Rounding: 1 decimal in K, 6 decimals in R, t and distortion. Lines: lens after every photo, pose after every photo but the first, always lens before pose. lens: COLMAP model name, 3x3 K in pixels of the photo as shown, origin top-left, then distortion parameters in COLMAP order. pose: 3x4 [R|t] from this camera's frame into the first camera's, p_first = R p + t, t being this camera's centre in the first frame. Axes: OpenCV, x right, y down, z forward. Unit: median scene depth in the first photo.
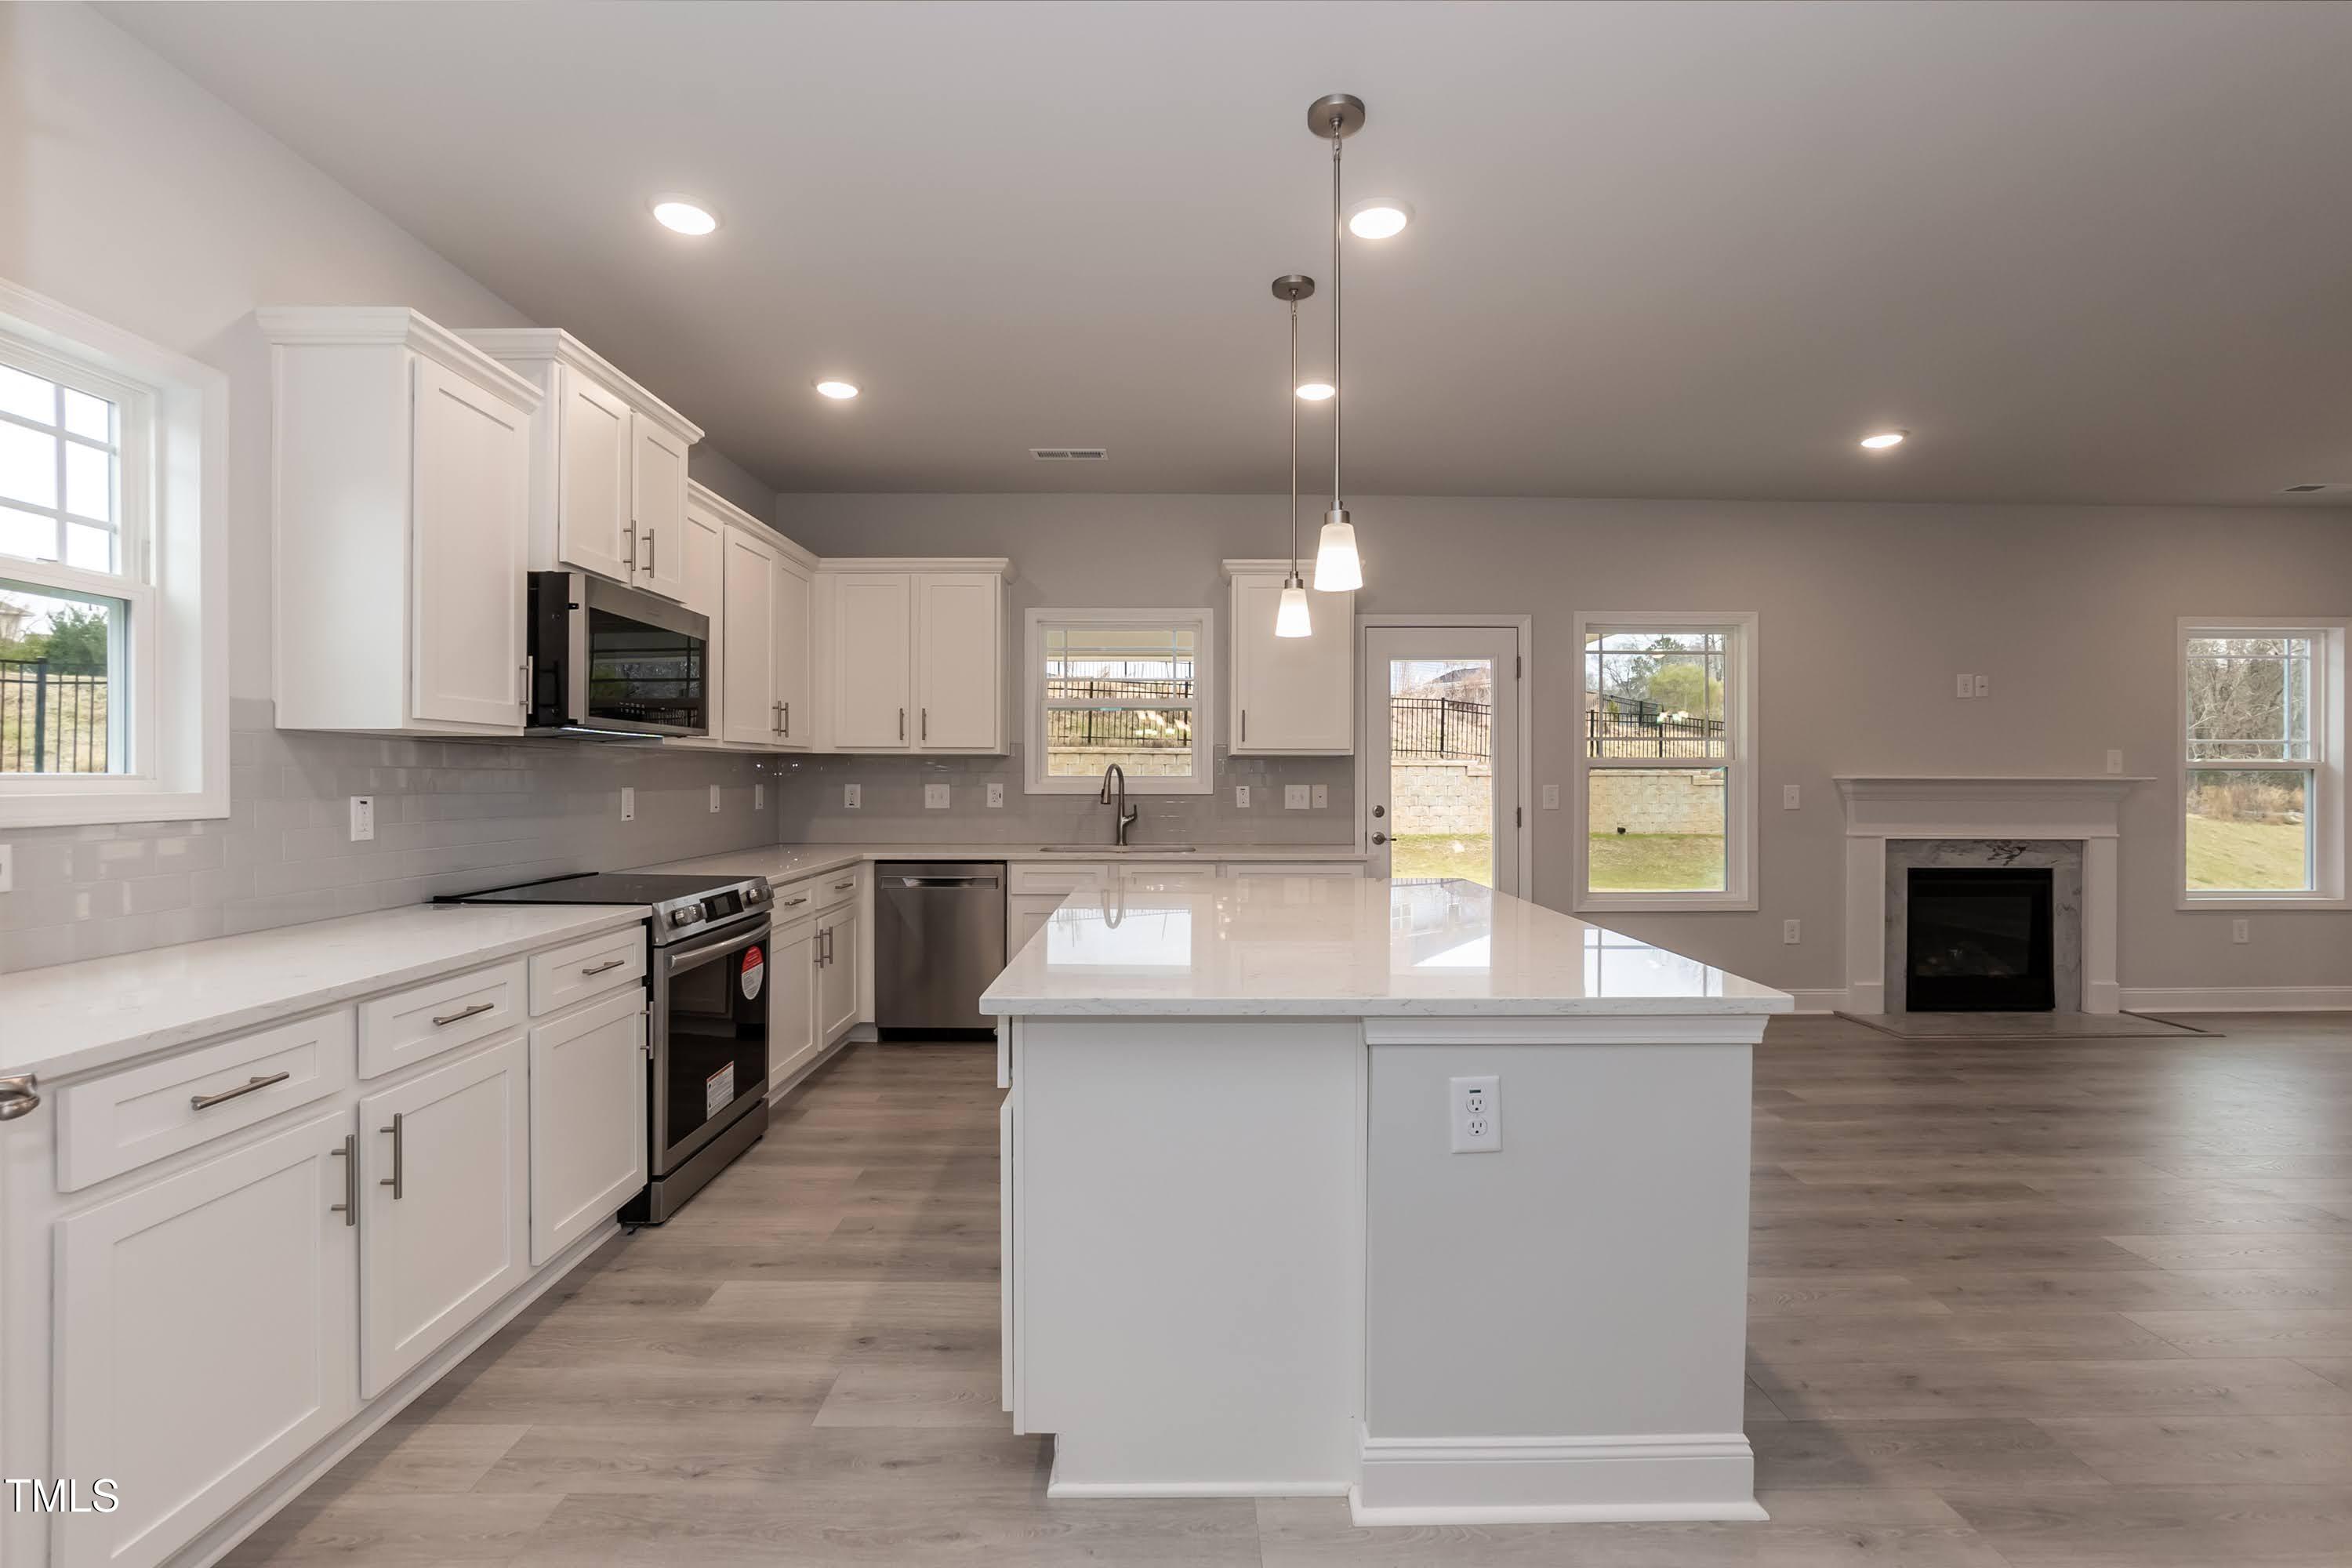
lens RADIAL K [[1026.9, 0, 1179.6], [0, 1026.9, 781.2], [0, 0, 1]] dist [-0.032764, 0.000016]
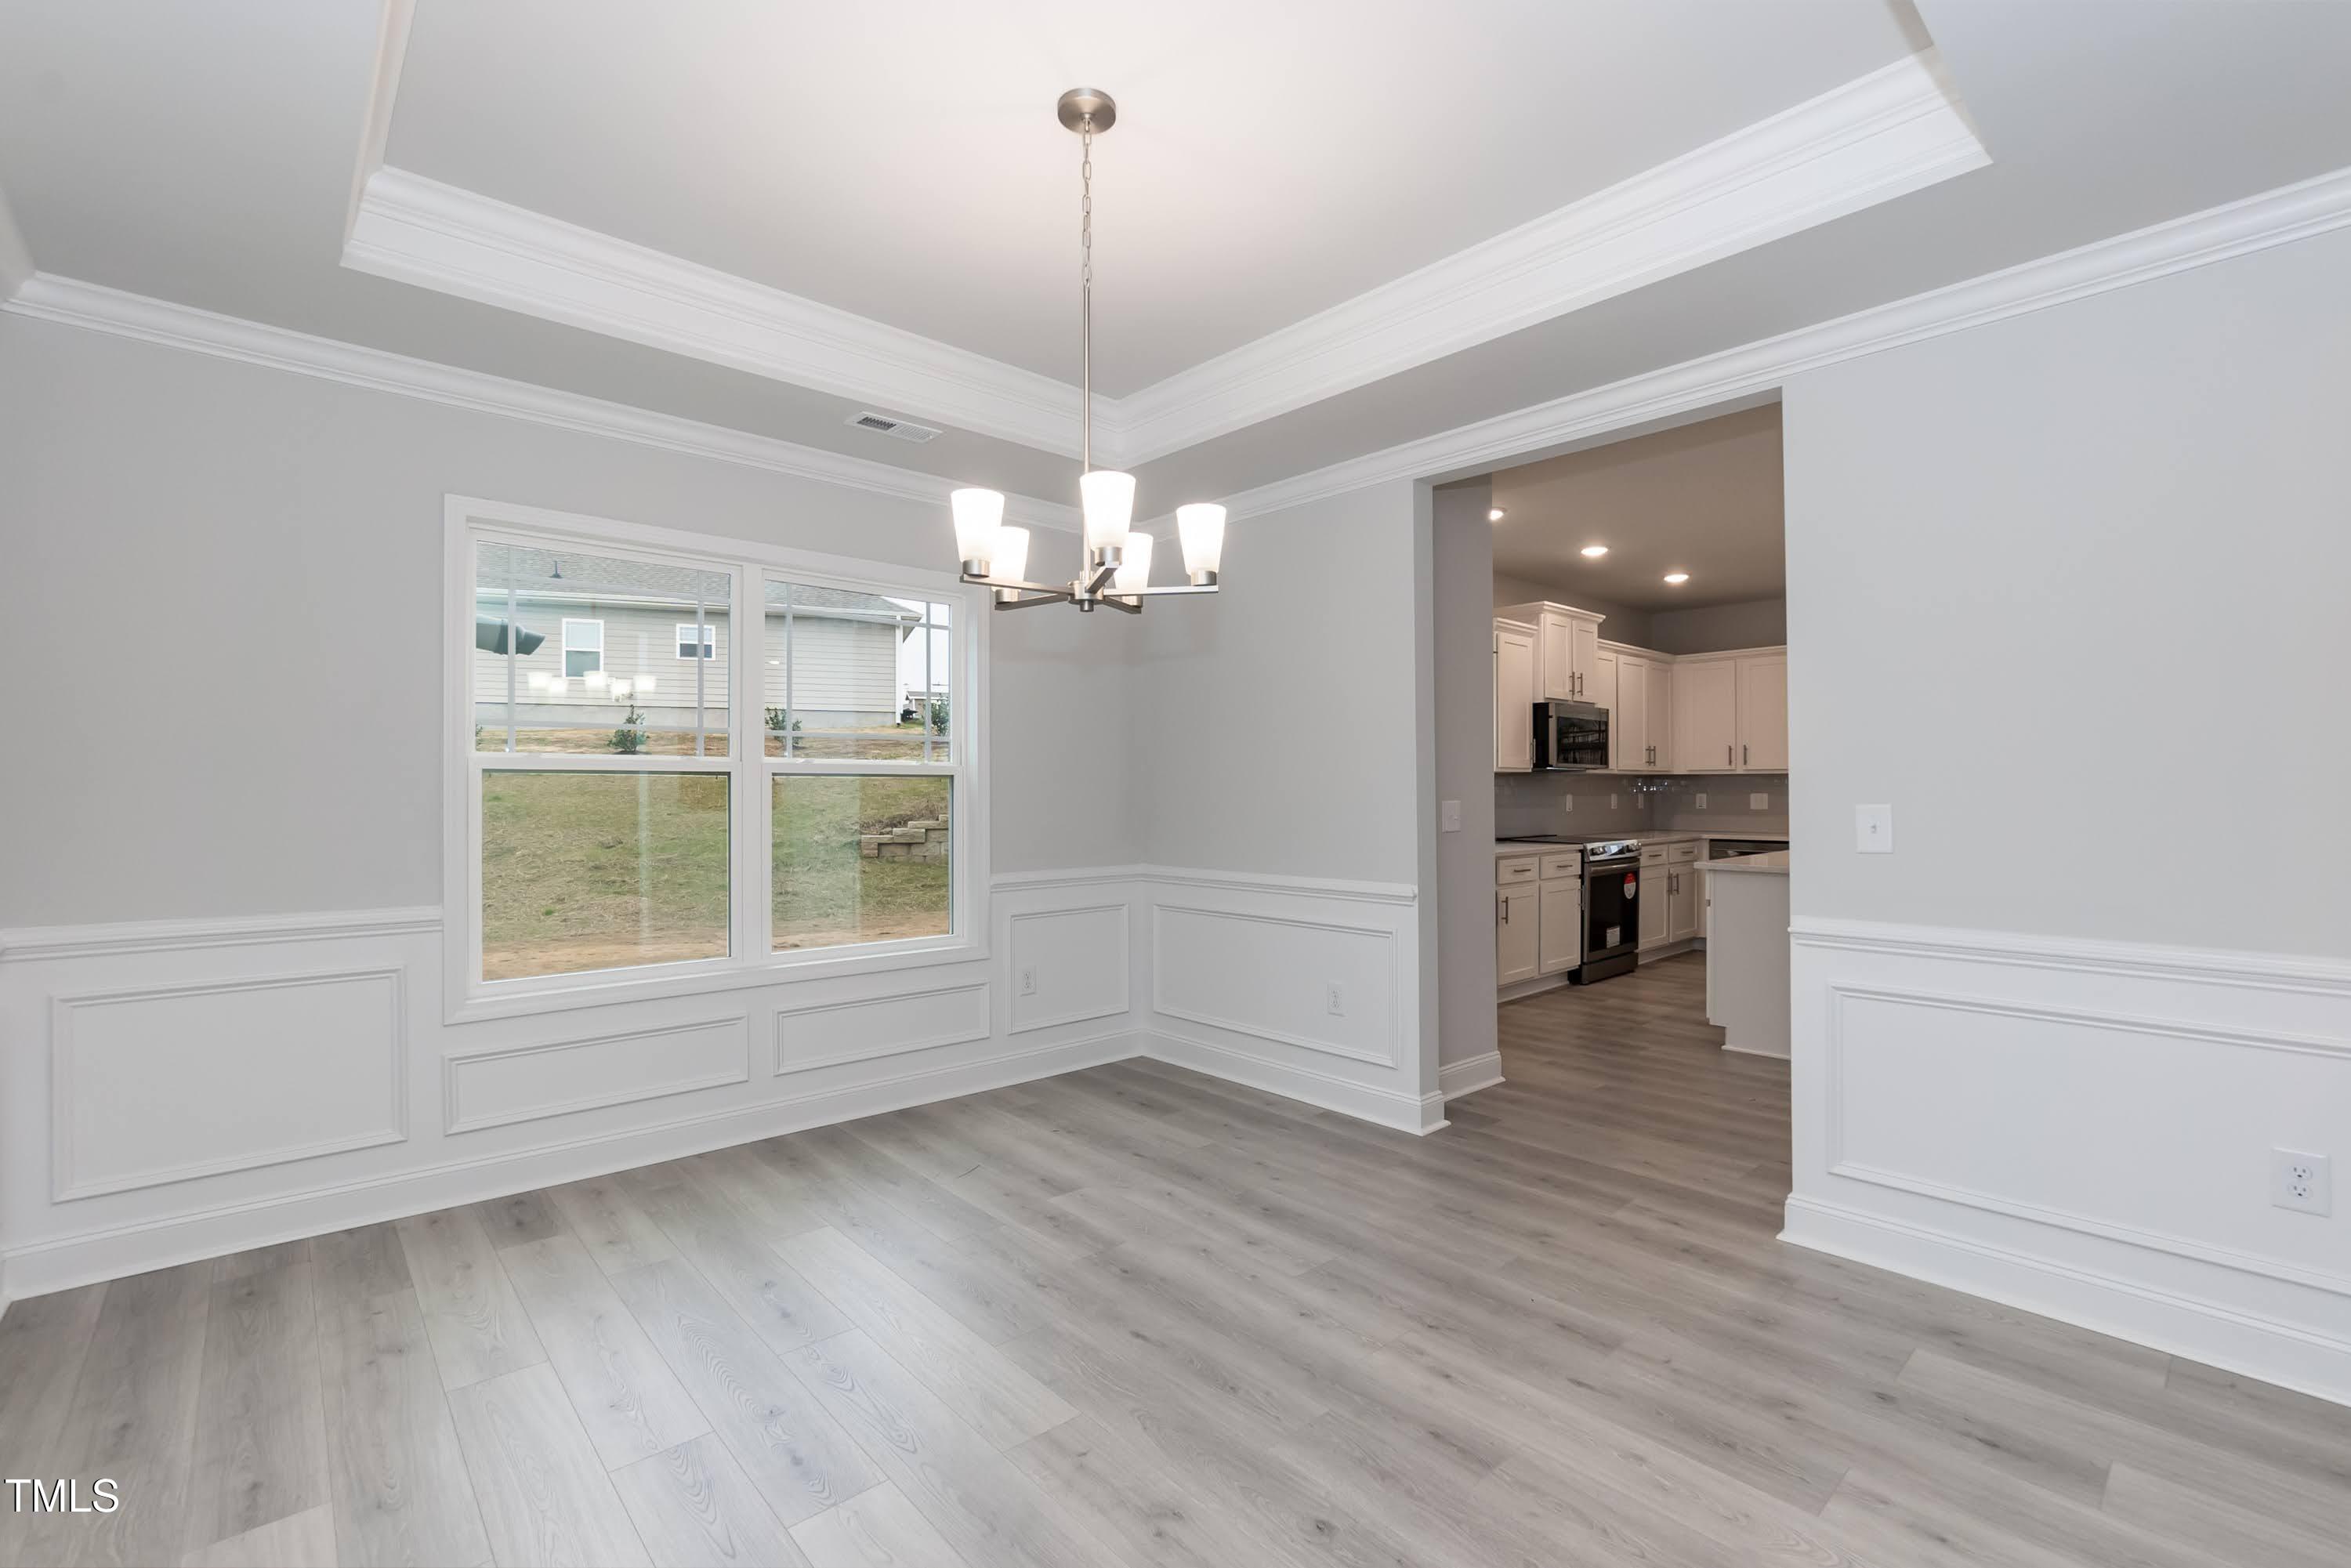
lens RADIAL K [[1026.4, 0, 1176.1], [0, 1026.4, 789.4], [0, 0, 1]] dist [-0.032764, 0.000016]
pose [[0.665378, -0.002690, -0.746502, 0.491900], [-0.000278, 0.999993, -0.003851, 0.005099], [0.746507, 0.002770, 0.665372, -1.016996]]
